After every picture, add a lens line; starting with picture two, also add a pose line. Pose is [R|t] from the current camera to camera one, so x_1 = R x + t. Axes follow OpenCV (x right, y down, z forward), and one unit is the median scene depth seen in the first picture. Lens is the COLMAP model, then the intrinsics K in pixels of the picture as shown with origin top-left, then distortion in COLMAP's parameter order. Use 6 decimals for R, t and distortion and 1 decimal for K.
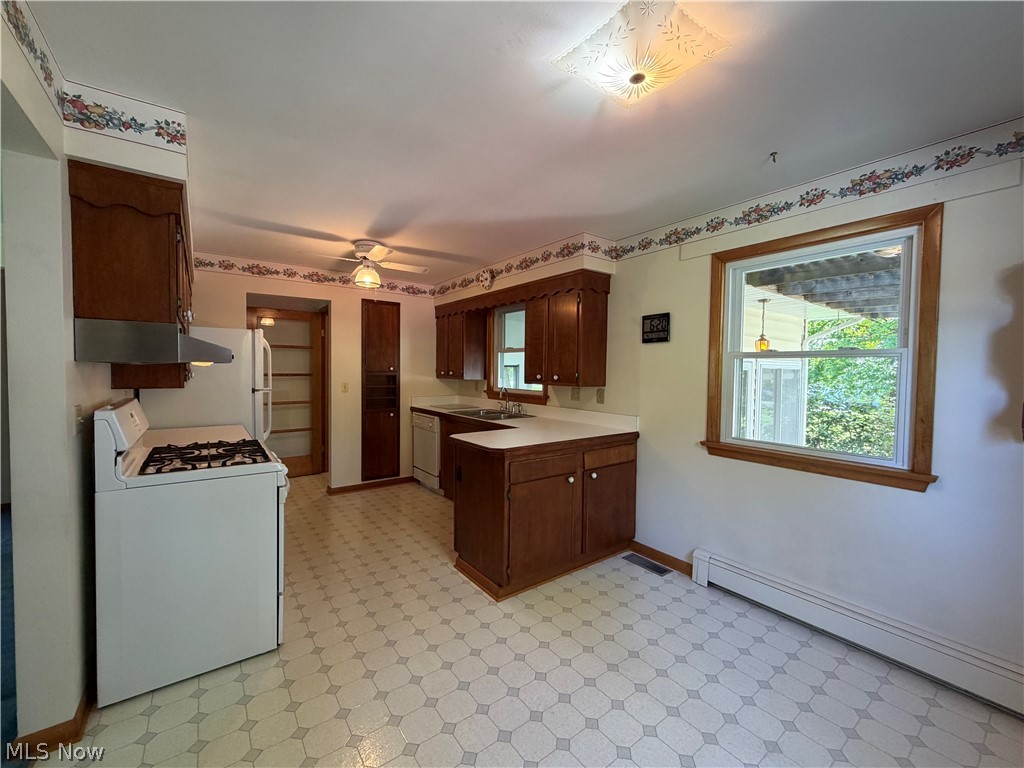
lens RADIAL K [[415.8, 0, 512.0], [0, 415.8, 384.0], [0, 0, 1]] dist [0.000683, 0.000148]
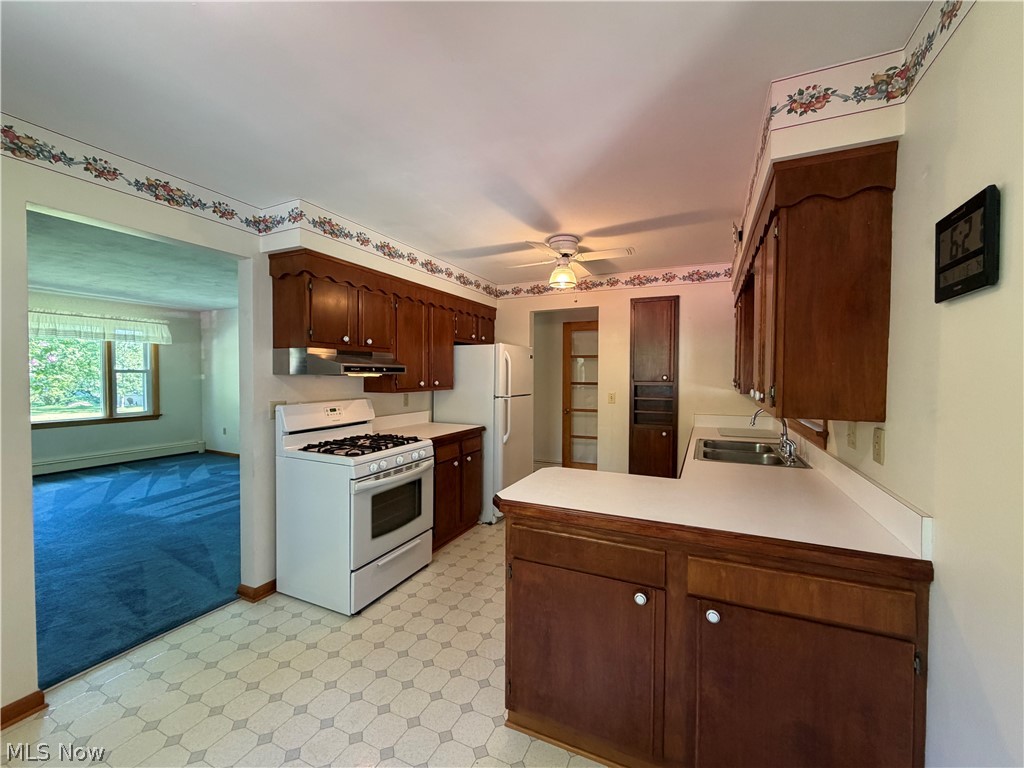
lens RADIAL K [[415.8, 0, 512.0], [0, 415.8, 384.0], [0, 0, 1]] dist [0.000683, 0.000148]
pose [[0.478180, 0.011995, -0.878180, 0.438732], [-0.029161, 0.999572, -0.002226, -0.021045], [0.877778, 0.026673, 0.478325, 0.529211]]
